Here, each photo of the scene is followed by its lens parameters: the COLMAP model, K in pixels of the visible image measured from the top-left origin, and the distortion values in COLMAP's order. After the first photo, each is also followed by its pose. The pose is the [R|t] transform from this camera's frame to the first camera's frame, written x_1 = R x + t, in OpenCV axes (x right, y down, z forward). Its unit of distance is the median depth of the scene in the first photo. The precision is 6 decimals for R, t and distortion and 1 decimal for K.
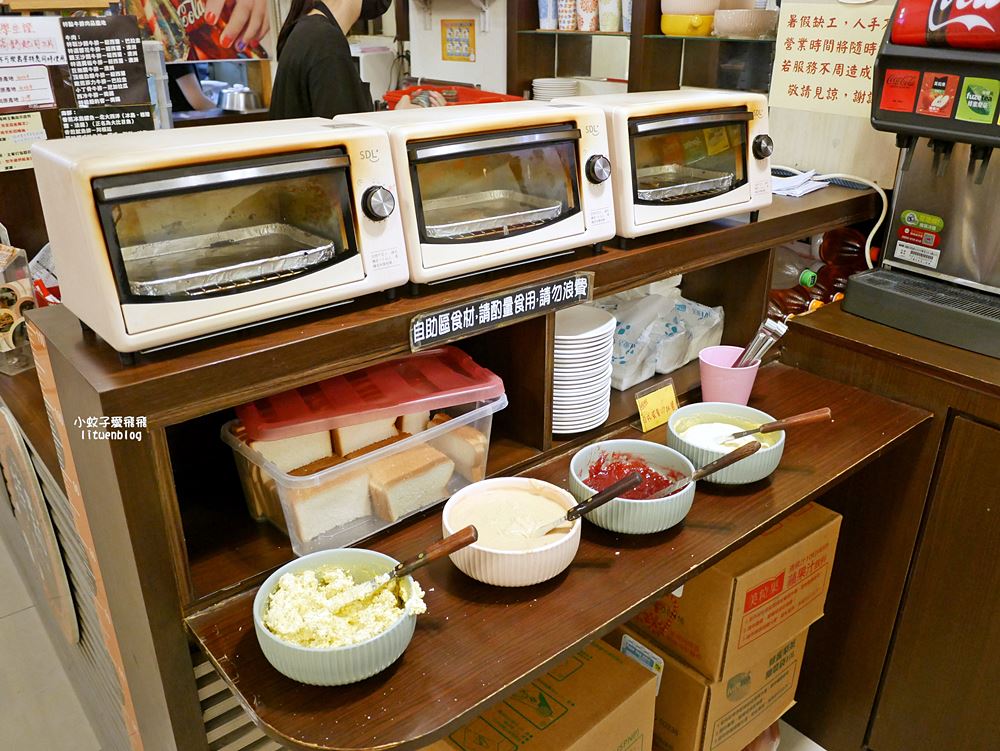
lens RADIAL K [[838.3, 0, 492.4], [0, 838.3, 377.0], [0, 0, 1]] dist [-0.043353, 0.013395]
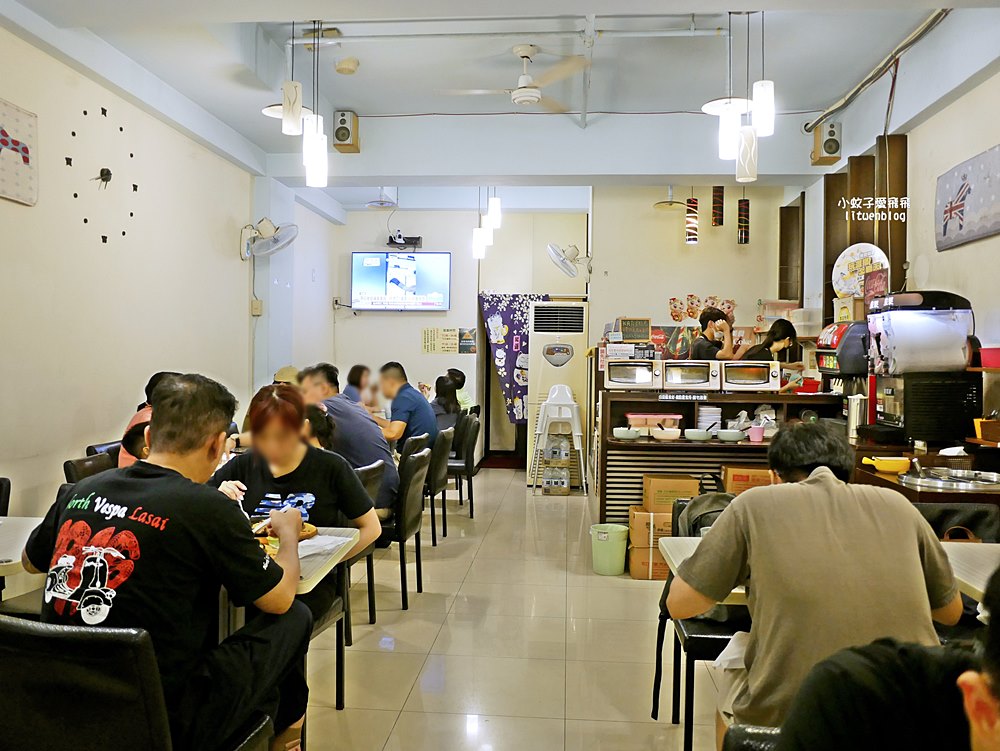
lens RADIAL K [[838.3, 0, 499.2], [0, 838.3, 372.6], [0, 0, 1]] dist [-0.043353, 0.013395]
pose [[0.721048, 0.017330, -0.692668, 2.294294], [-0.291306, 0.914626, -0.280358, 1.279885], [0.628674, 0.403930, 0.664537, -2.586104]]
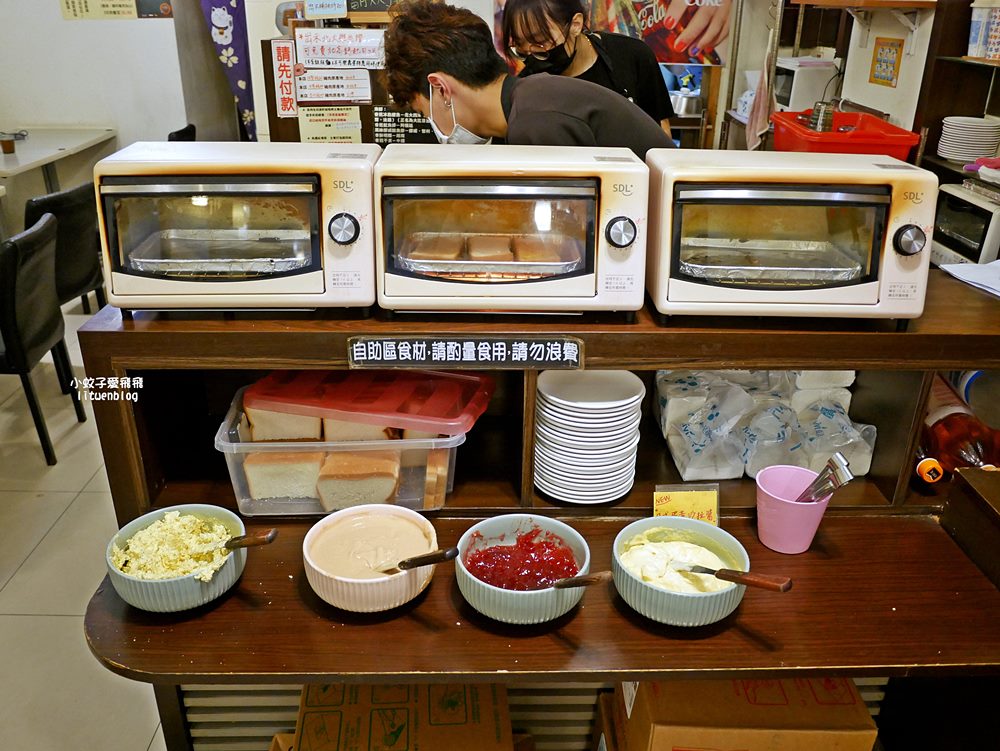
lens RADIAL K [[838.3, 0, 496.7], [0, 838.3, 376.9], [0, 0, 1]] dist [-0.043353, 0.013395]
pose [[0.780576, 0.268851, -0.564287, 0.553370], [-0.263291, 0.960197, 0.093271, -0.140436], [0.566903, 0.075766, 0.820293, 0.177806]]
